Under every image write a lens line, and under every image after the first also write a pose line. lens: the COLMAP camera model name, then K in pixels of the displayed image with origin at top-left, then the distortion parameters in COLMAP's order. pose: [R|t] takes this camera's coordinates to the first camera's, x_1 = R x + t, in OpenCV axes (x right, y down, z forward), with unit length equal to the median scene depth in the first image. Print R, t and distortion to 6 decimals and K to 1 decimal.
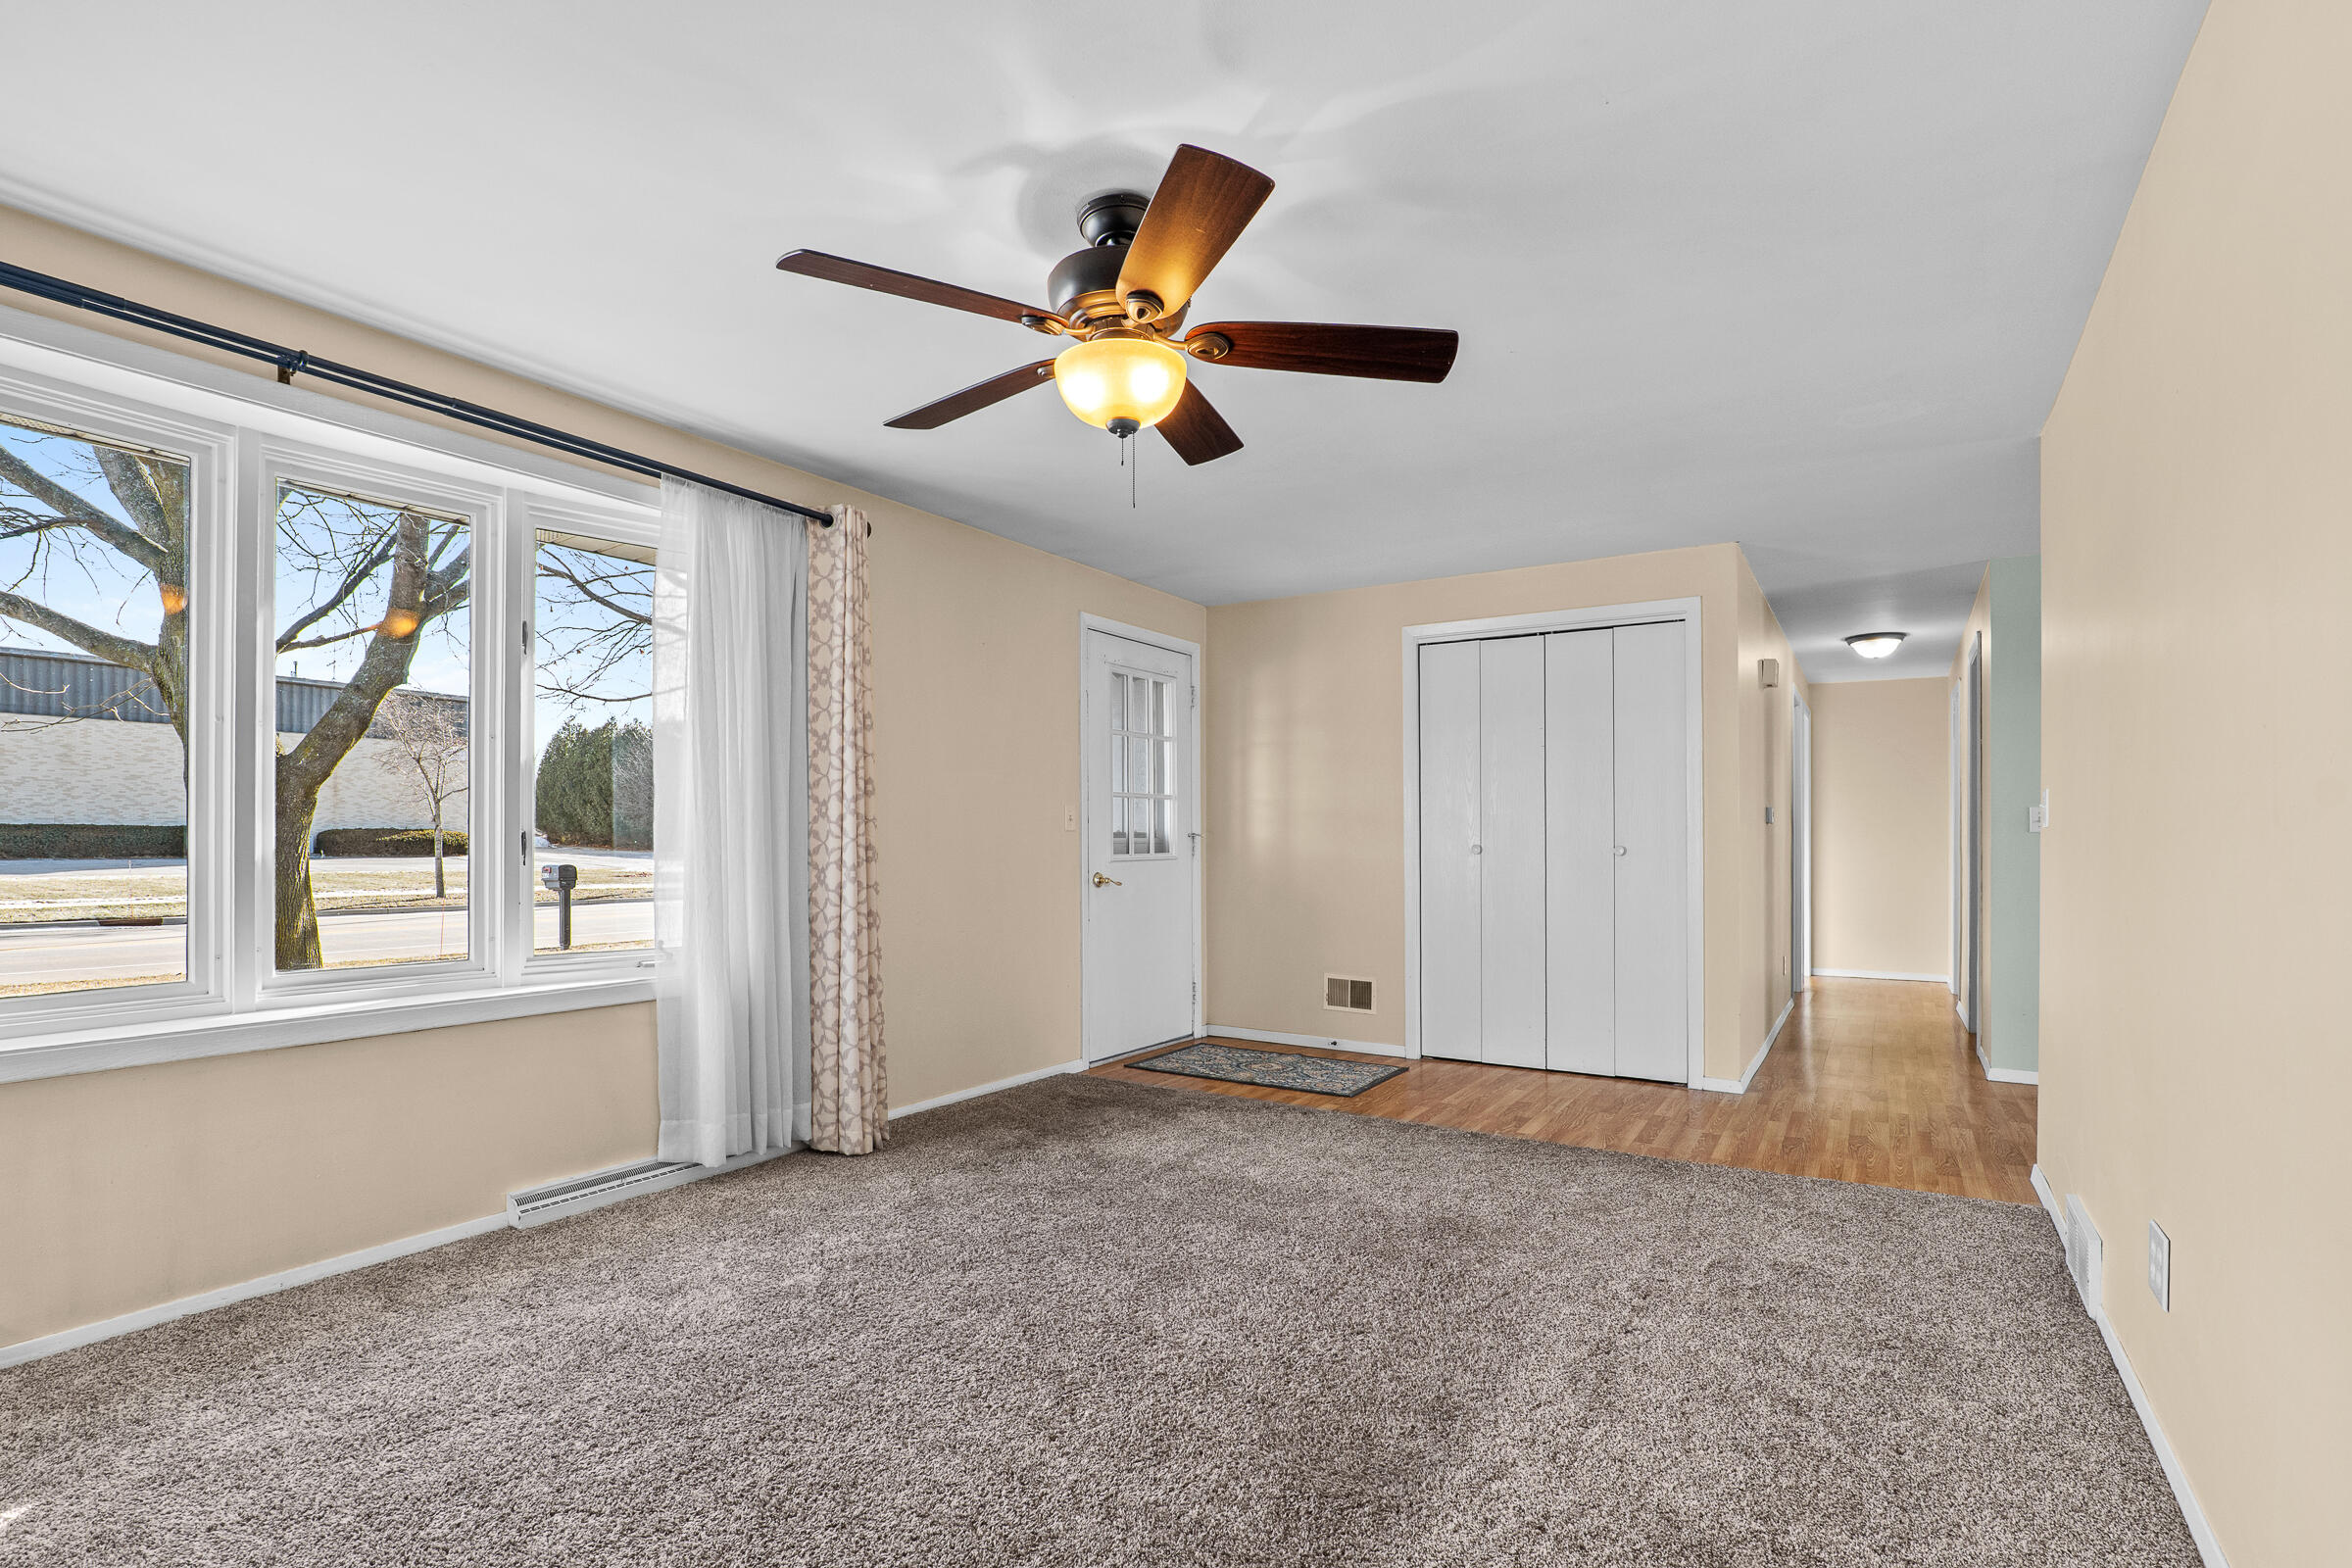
lens RADIAL K [[1101.2, 0, 1167.9], [0, 1101.2, 838.1], [0, 0, 1]] dist [-0.004166, -0.000205]
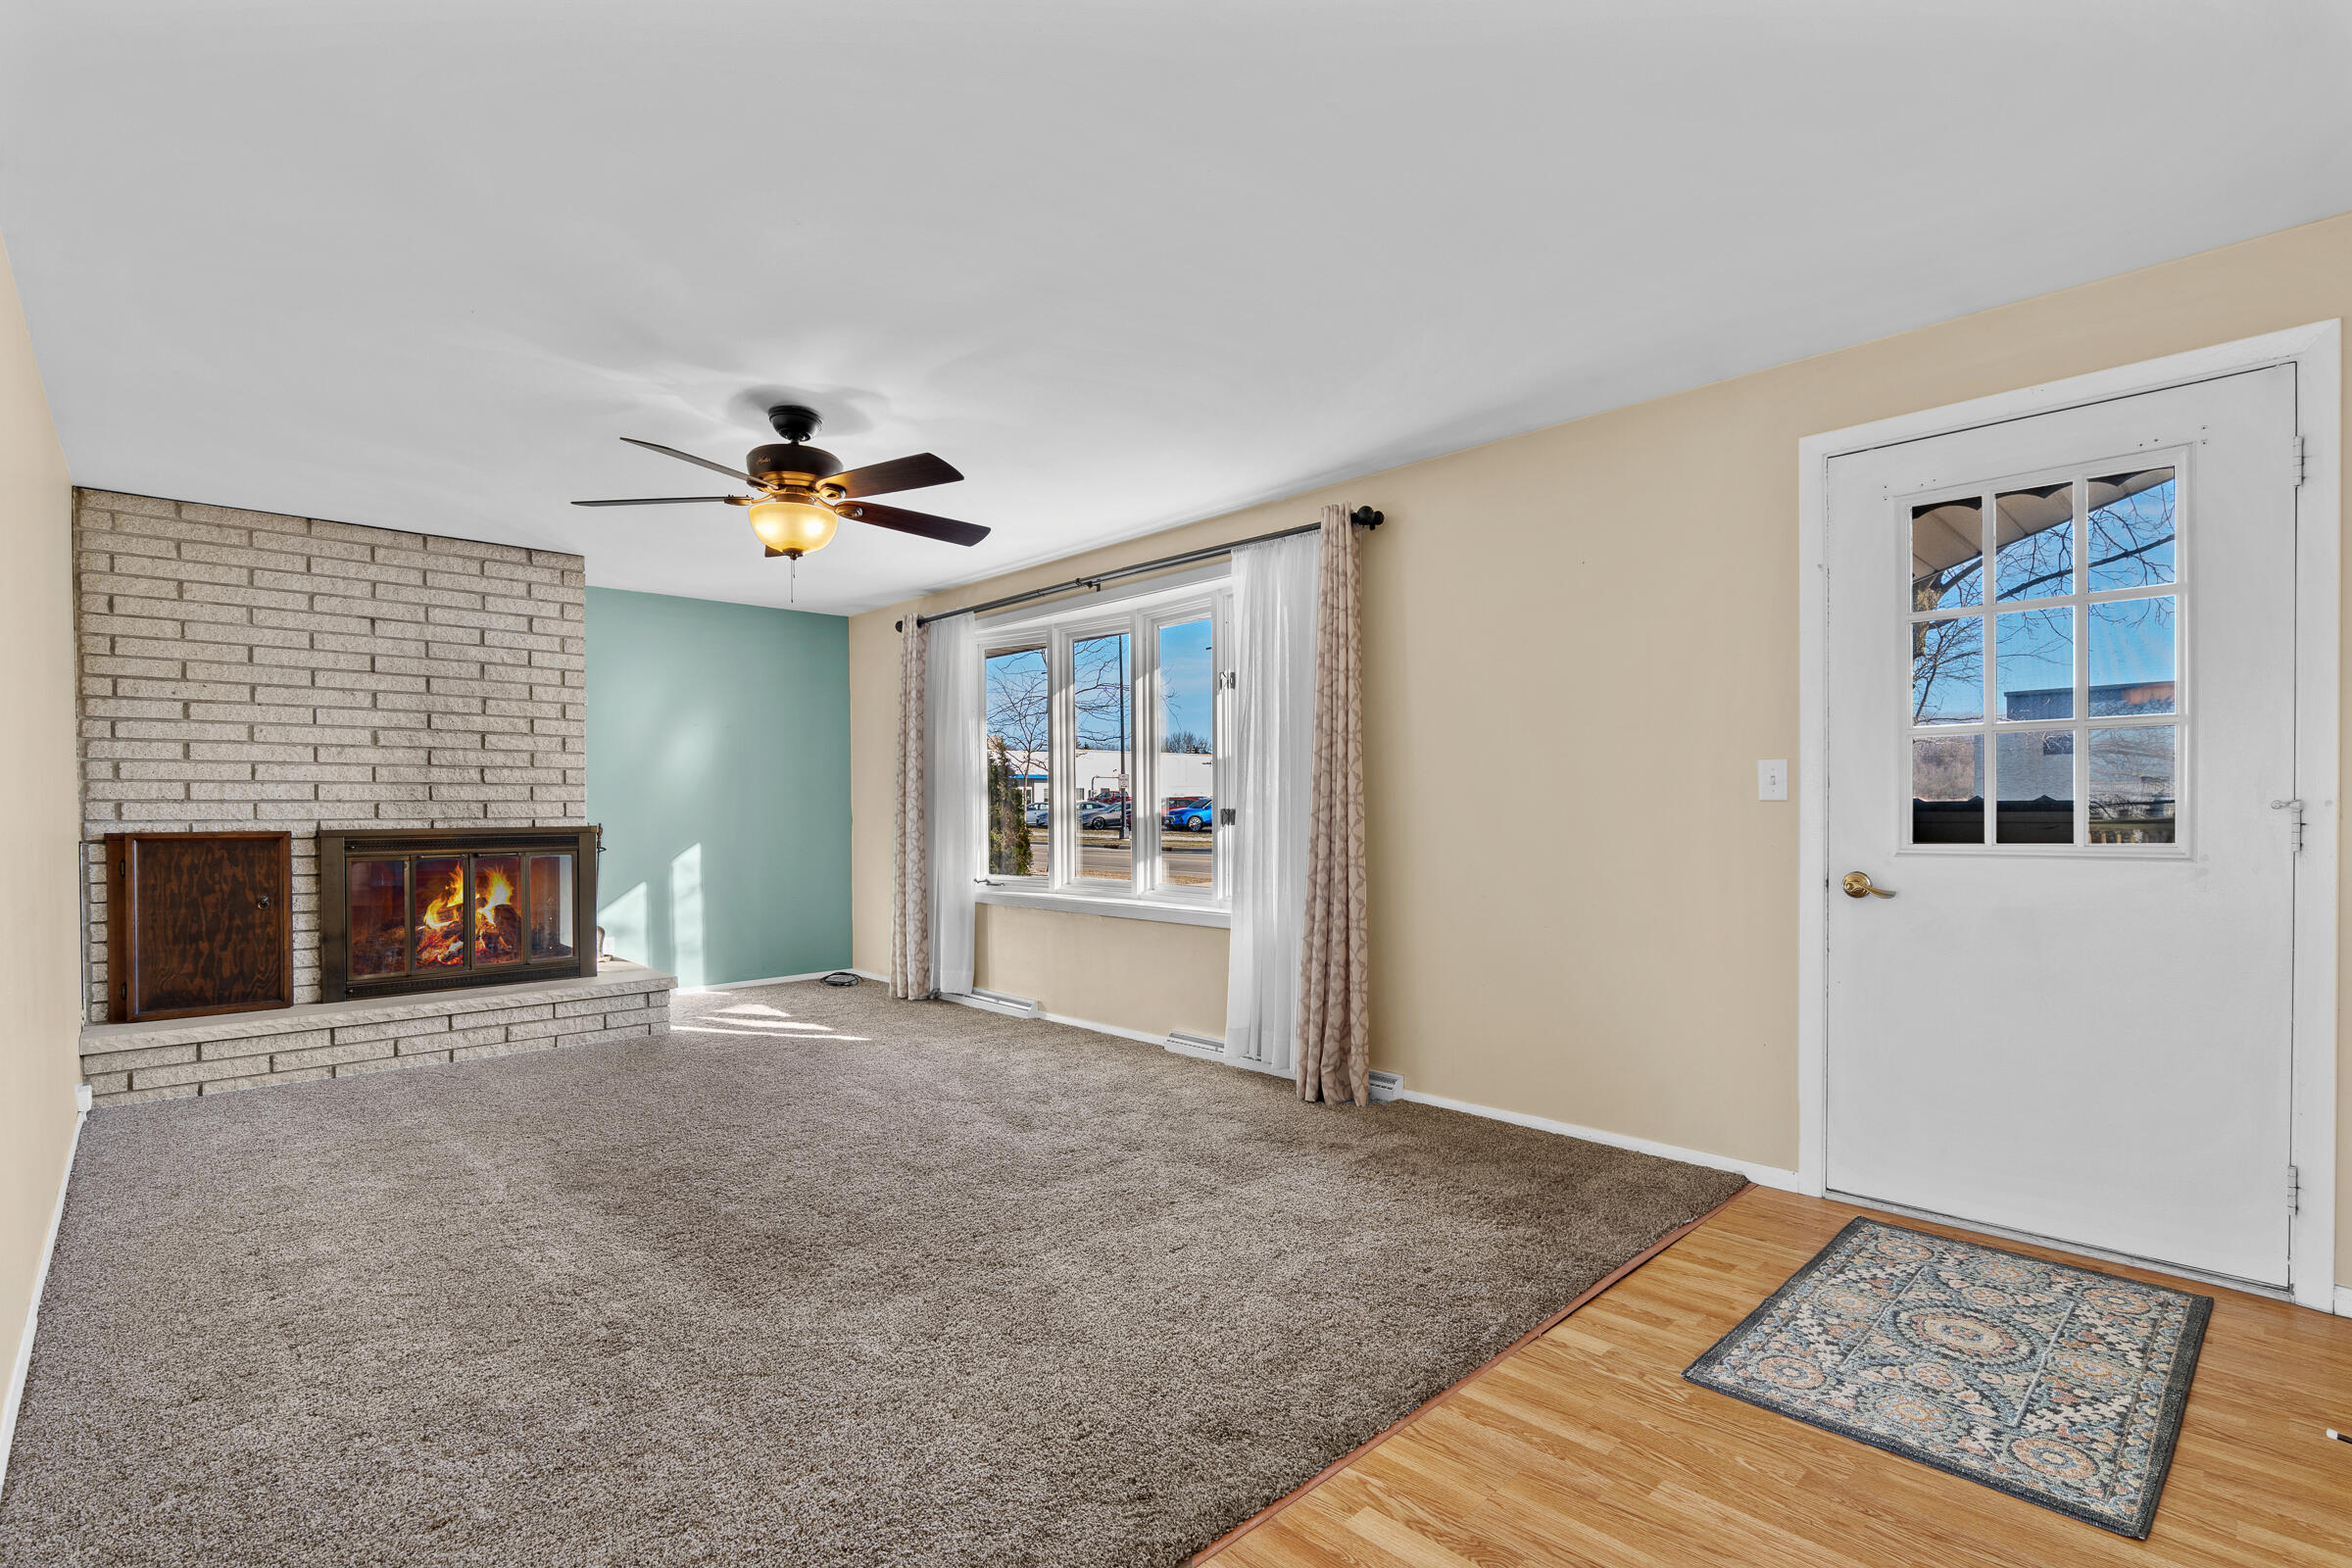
lens RADIAL K [[1101.2, 0, 1190.4], [0, 1101.2, 805.6], [0, 0, 1]] dist [-0.004166, -0.000205]
pose [[-0.204100, 0.001017, -0.978949, 0.638949], [0.007167, 0.999974, -0.000456, -0.005900], [0.978924, -0.007109, -0.204102, 0.868205]]
